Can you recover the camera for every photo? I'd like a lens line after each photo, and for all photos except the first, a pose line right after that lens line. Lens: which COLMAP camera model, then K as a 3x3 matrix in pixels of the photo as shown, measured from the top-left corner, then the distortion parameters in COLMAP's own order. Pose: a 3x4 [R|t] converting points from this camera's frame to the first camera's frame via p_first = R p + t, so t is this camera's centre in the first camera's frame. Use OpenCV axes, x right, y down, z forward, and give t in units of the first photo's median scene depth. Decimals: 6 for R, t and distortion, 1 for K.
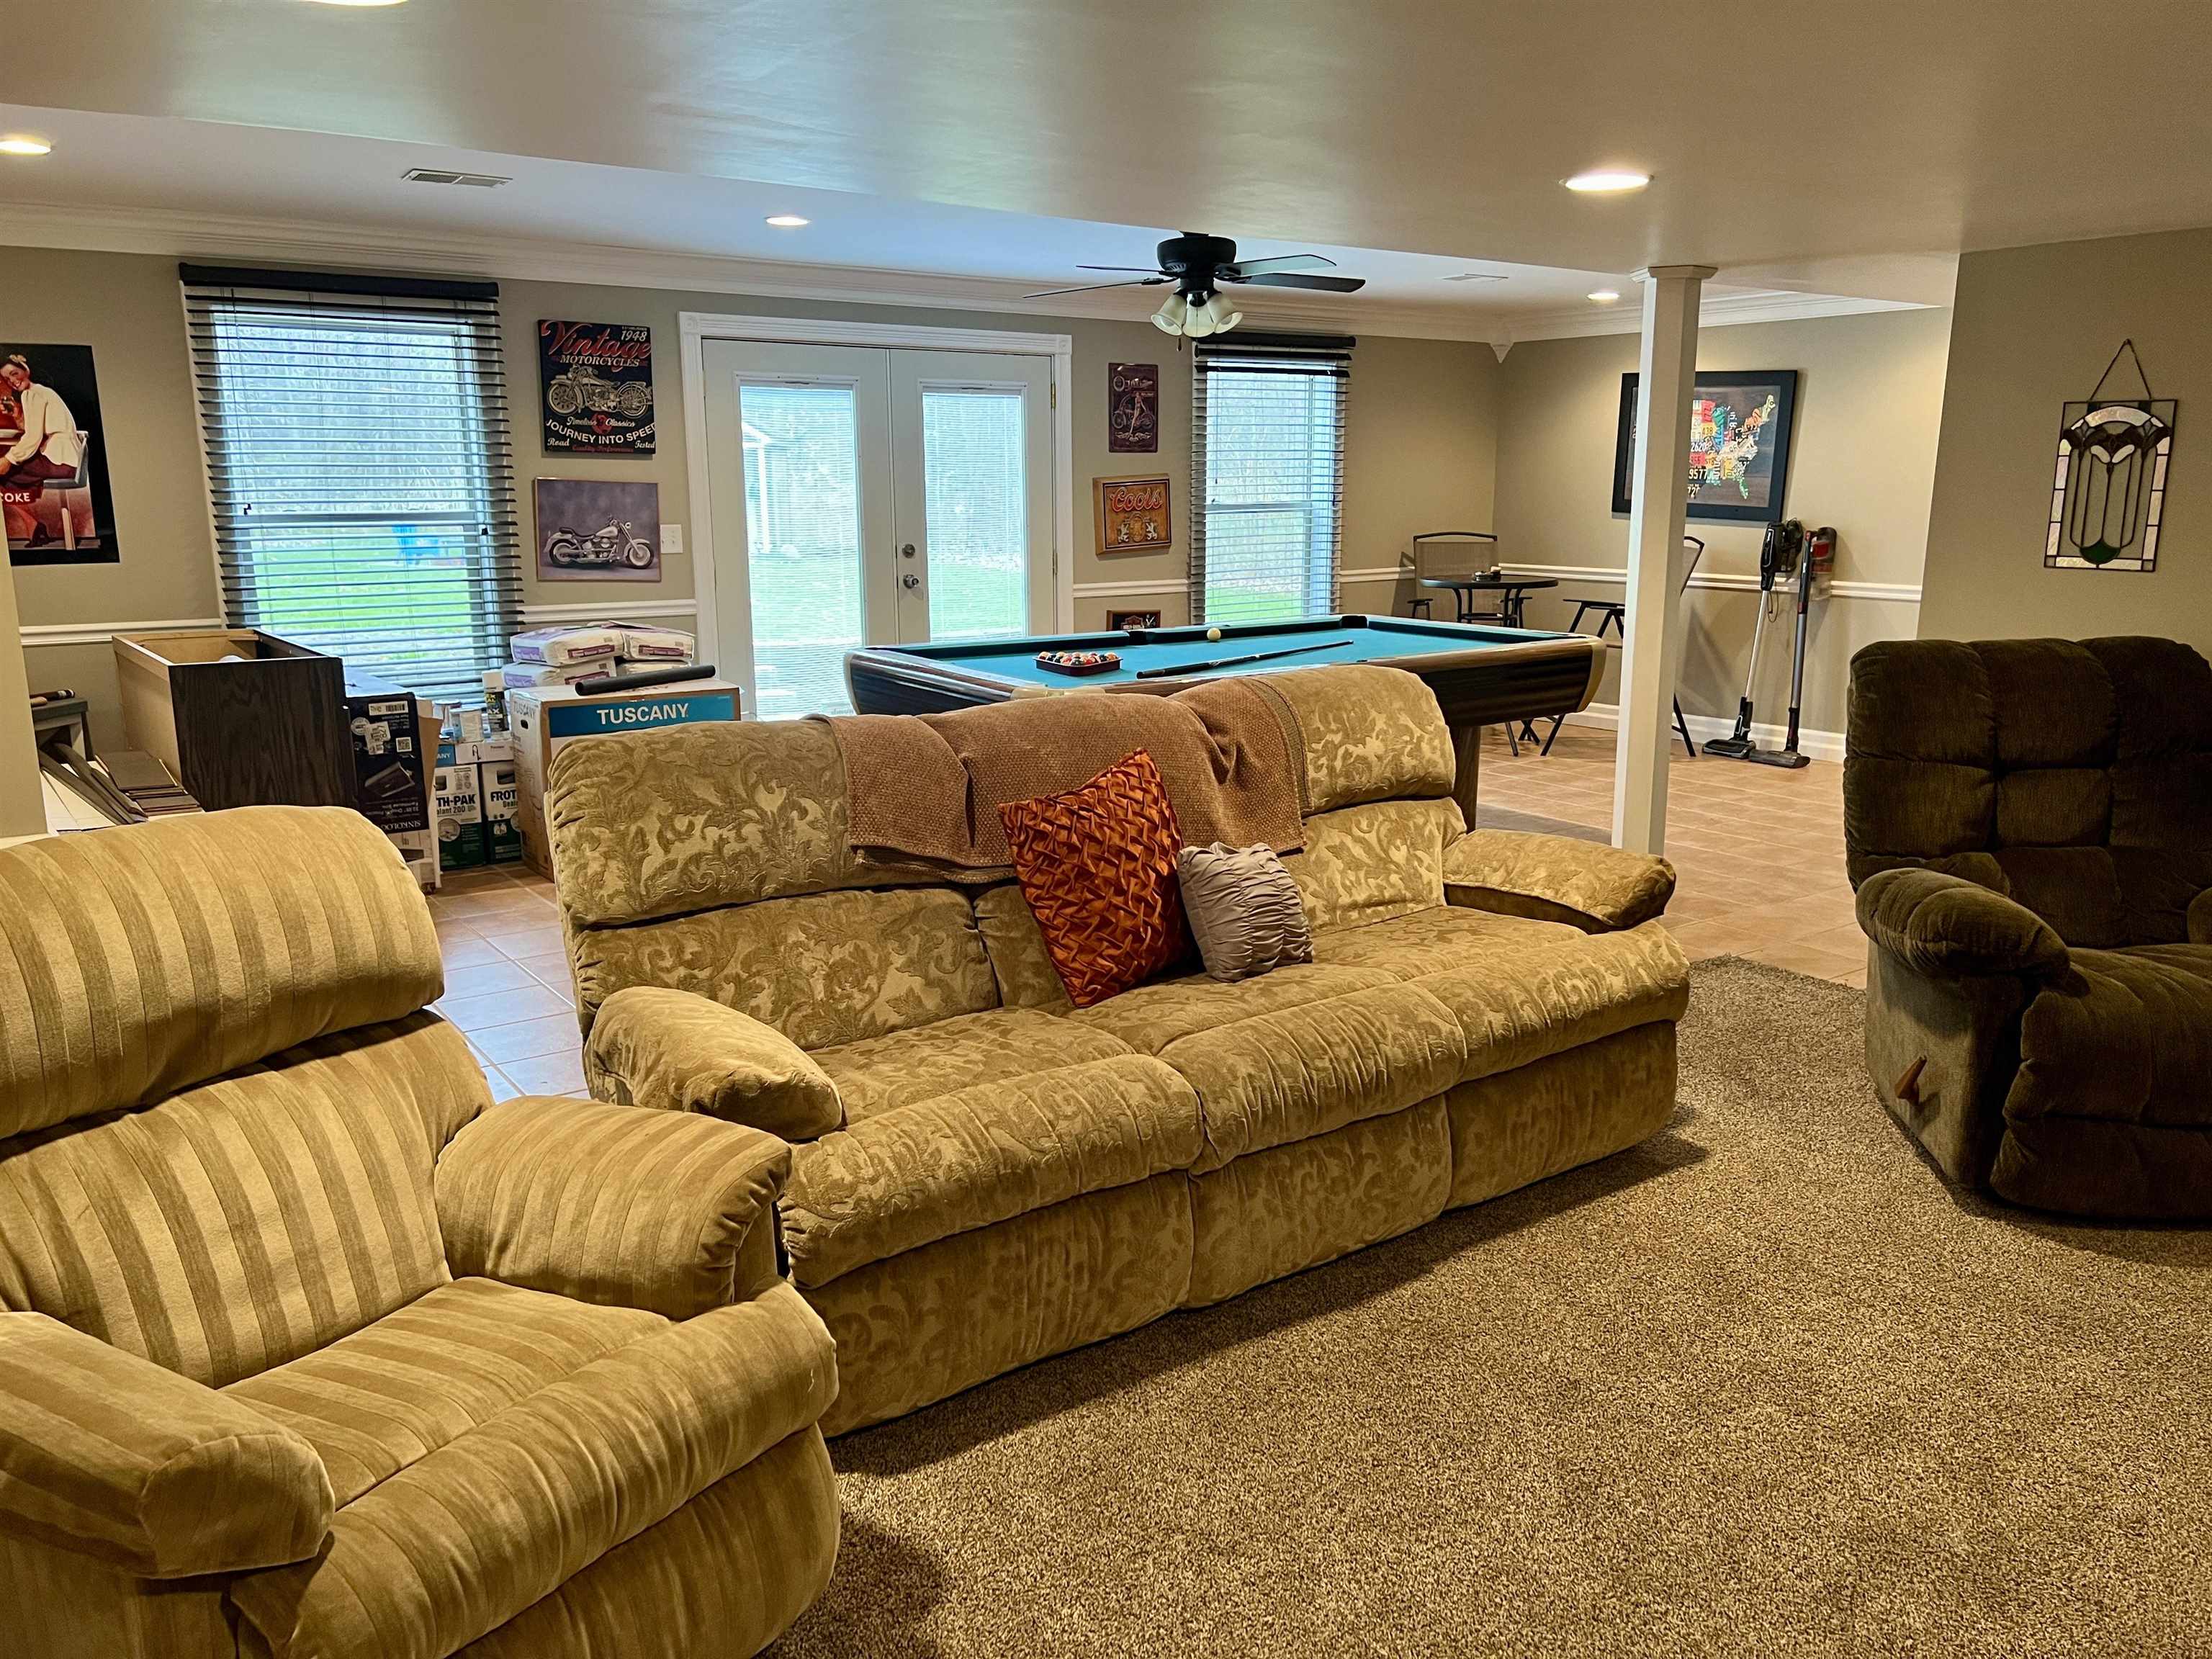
lens RADIAL K [[1666.5, 0, 1114.3], [0, 1666.5, 848.6], [0, 0, 1]] dist [0.075305, -0.096740]
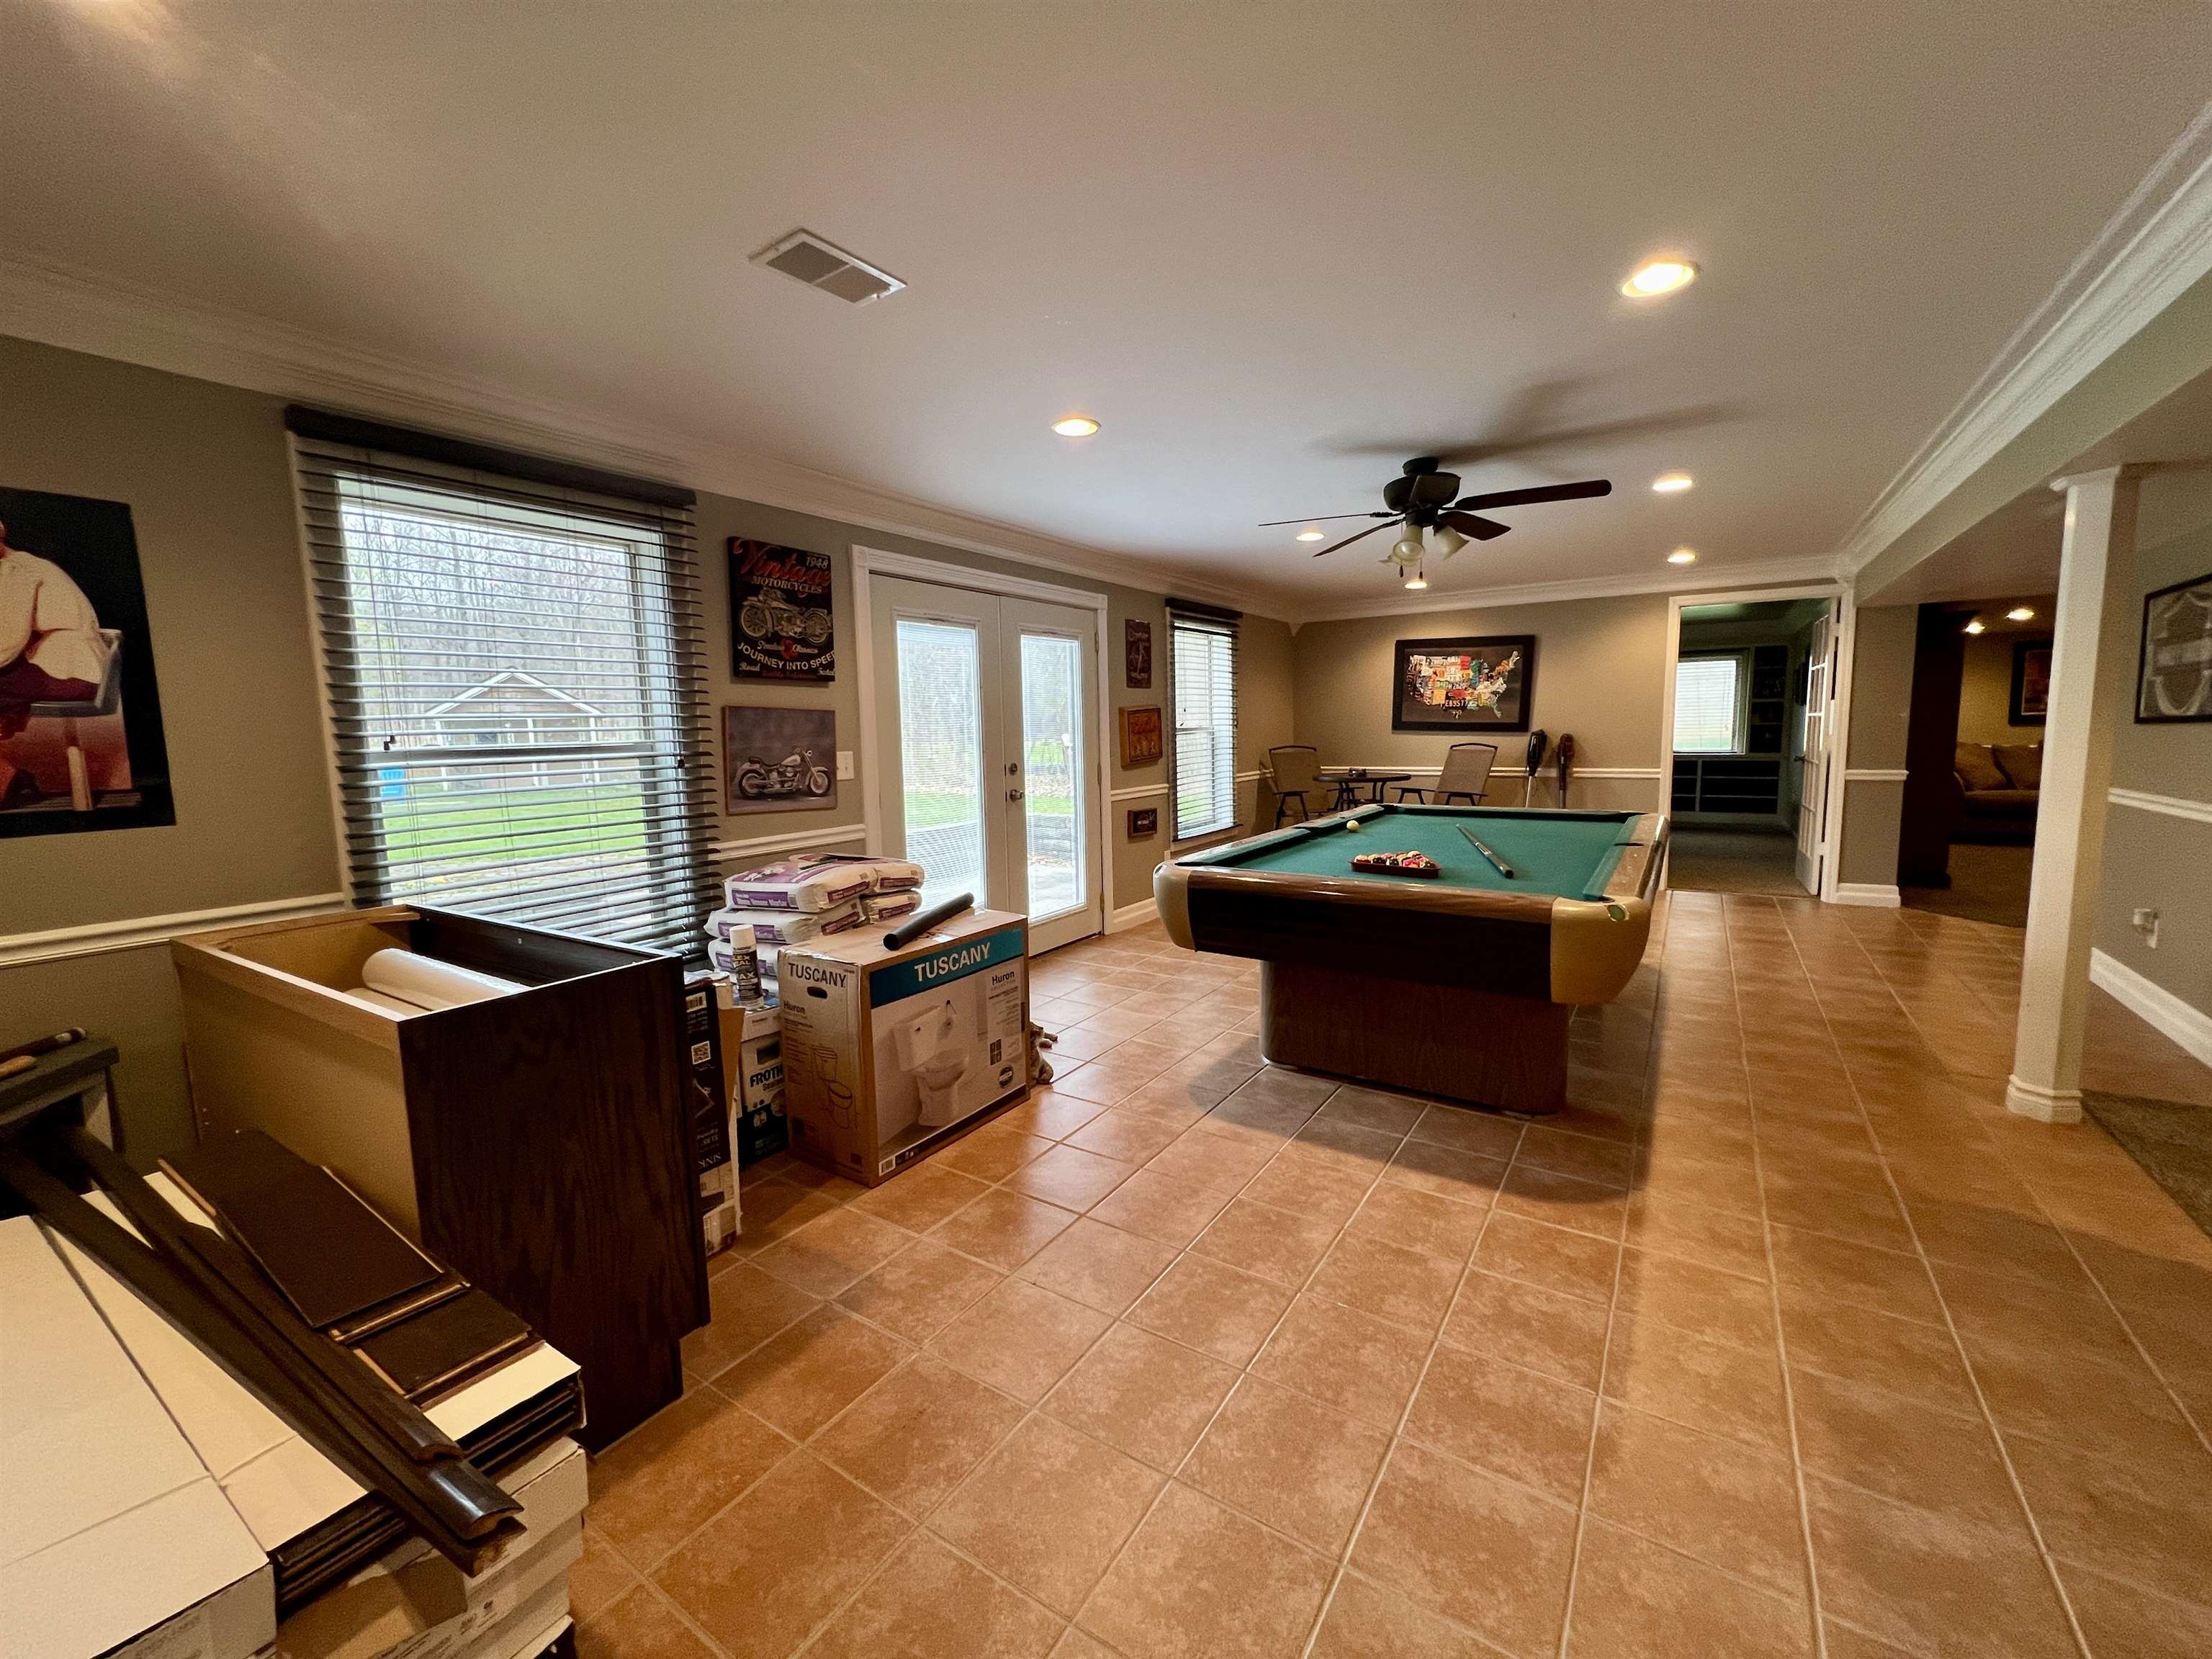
lens RADIAL K [[894.4, 0, 1097.6], [0, 894.4, 832.1], [0, 0, 1]] dist [0.000714, -0.000348]
pose [[0.936196, -0.061639, 0.346032, -0.323013], [0.098206, 0.991166, -0.089139, -0.086633], [-0.337481, 0.117434, 0.933978, 0.476988]]
